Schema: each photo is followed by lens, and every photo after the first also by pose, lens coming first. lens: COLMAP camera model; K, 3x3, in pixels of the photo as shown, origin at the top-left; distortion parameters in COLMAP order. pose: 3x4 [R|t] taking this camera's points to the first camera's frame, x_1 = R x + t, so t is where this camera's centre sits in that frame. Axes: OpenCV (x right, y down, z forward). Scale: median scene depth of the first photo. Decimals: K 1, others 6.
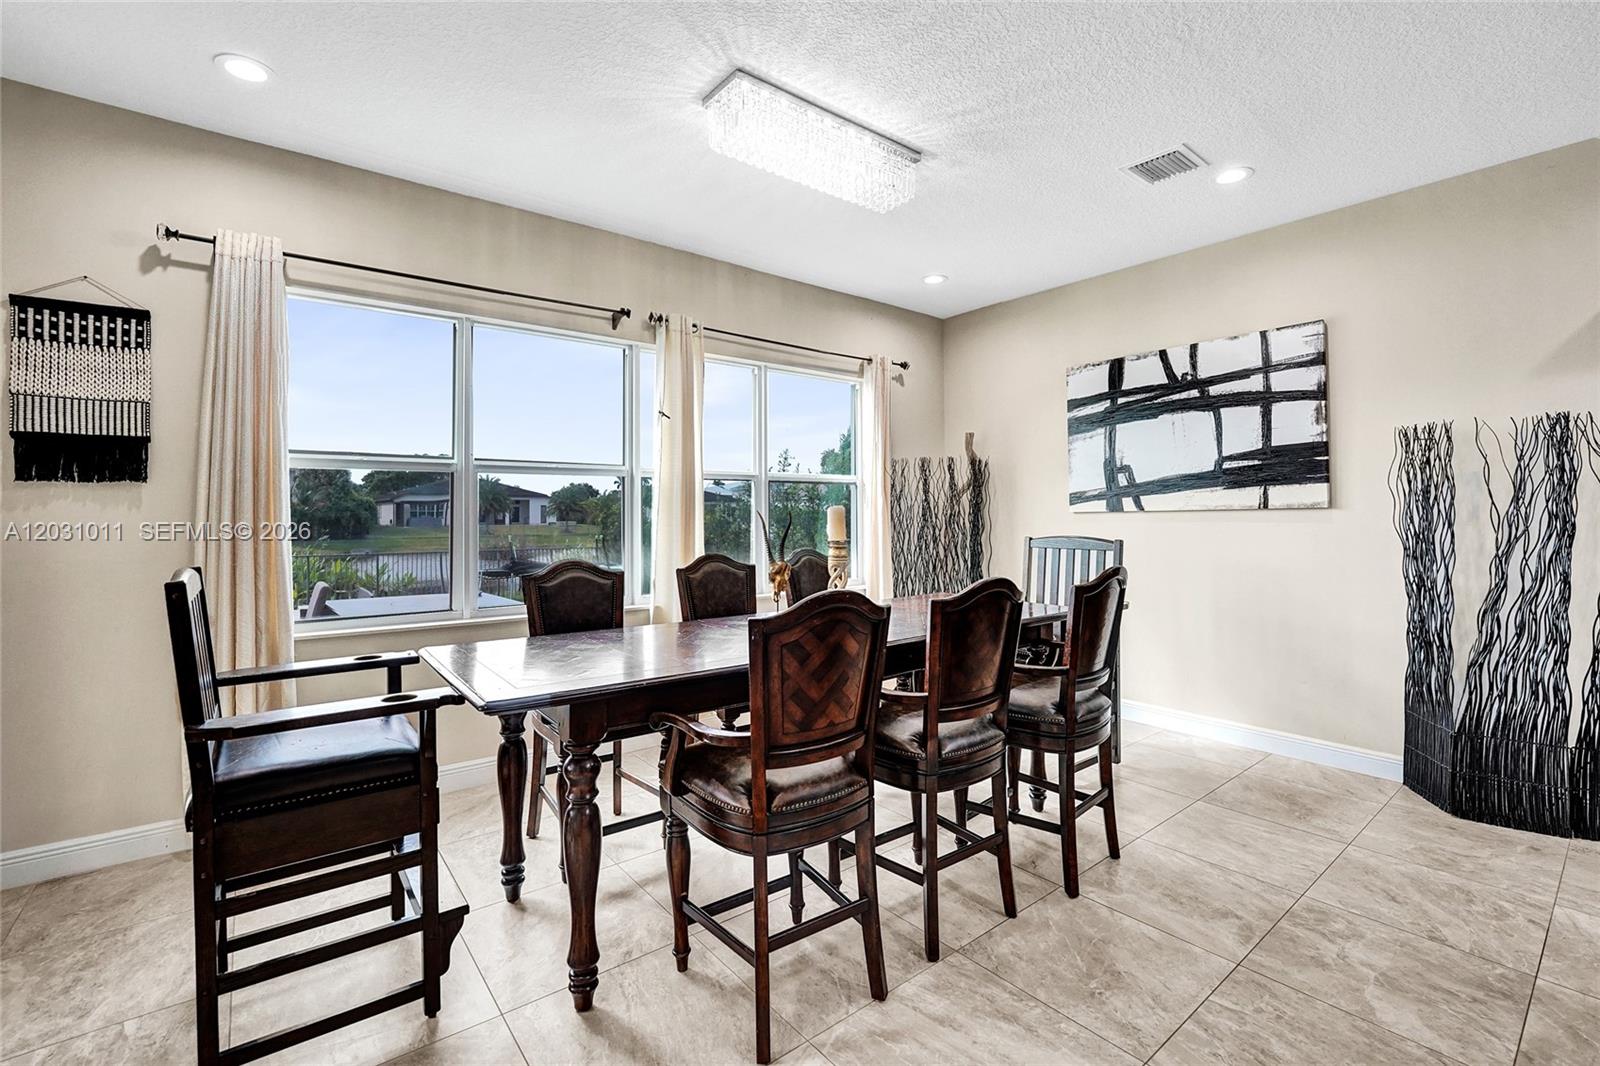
lens RADIAL K [[708.6, 0, 804.6], [0, 708.6, 525.8], [0, 0, 1]] dist [-0.002269, 0.000207]
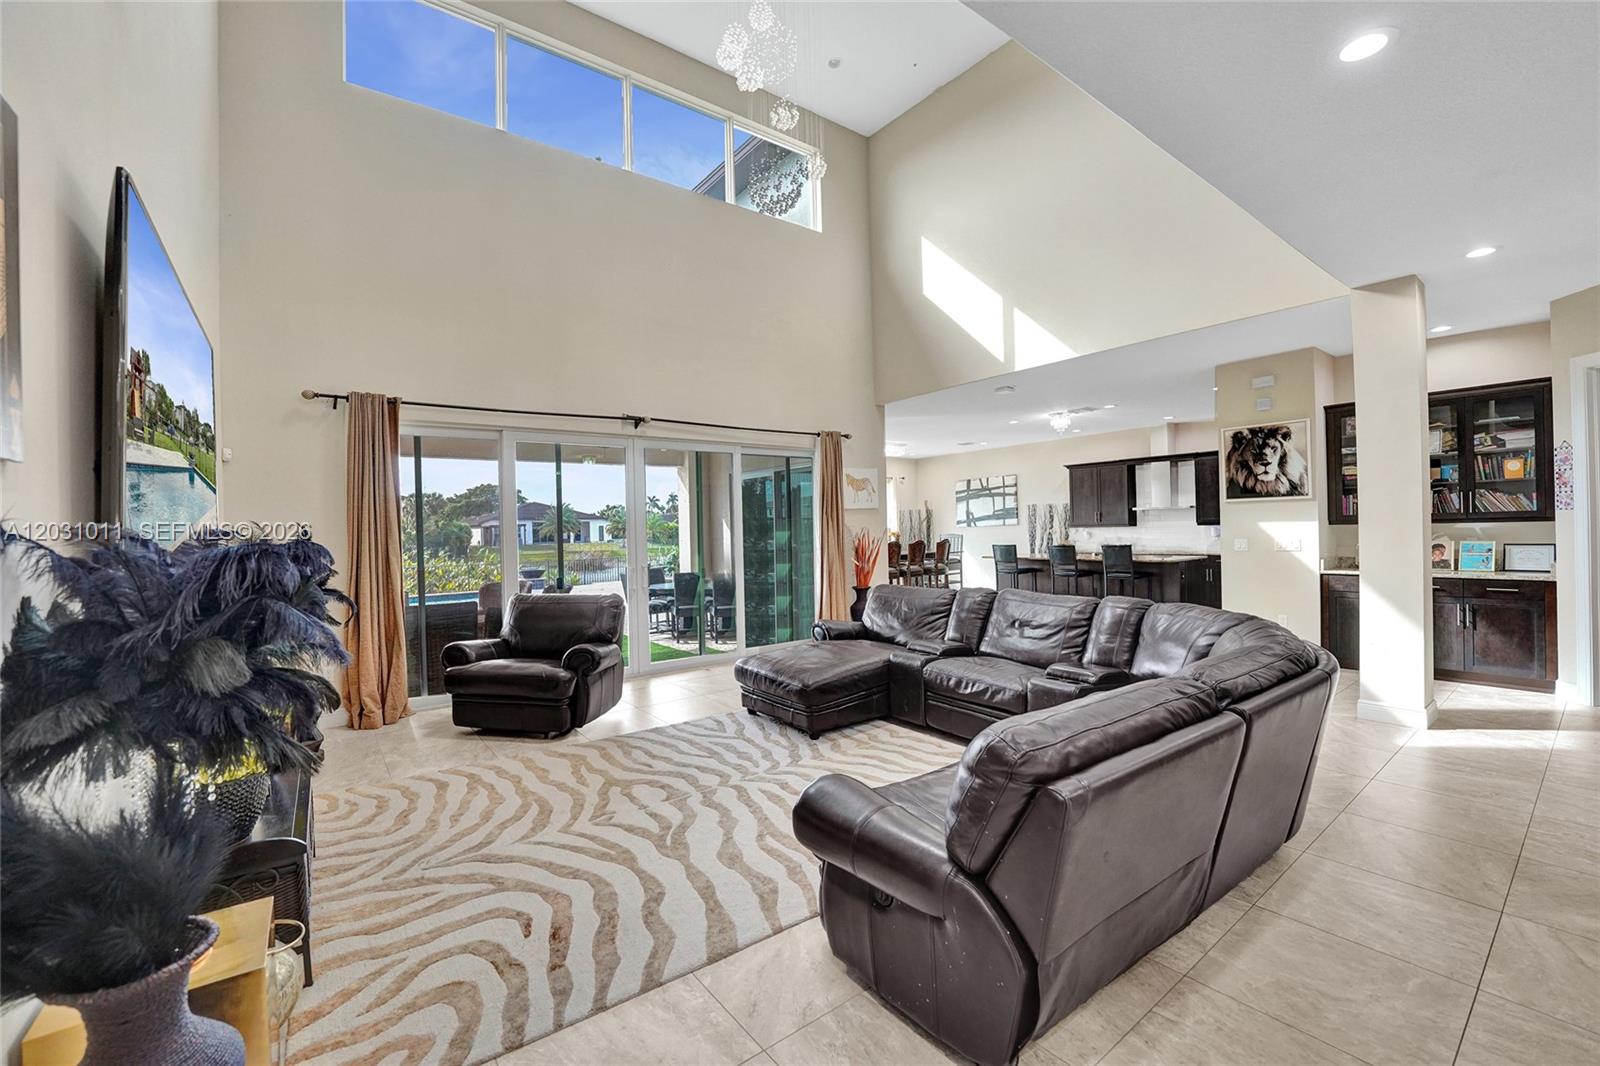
lens RADIAL K [[655.9, 0, 800.0], [0, 655.9, 533.0], [0, 0, 1]] dist [-0.000371, 0.000113]
pose [[0.999585, -0.019895, -0.020839, -0.296071], [0.019667, 0.999745, -0.011054, 0.028905], [0.021053, 0.010640, 0.999722, -2.183389]]
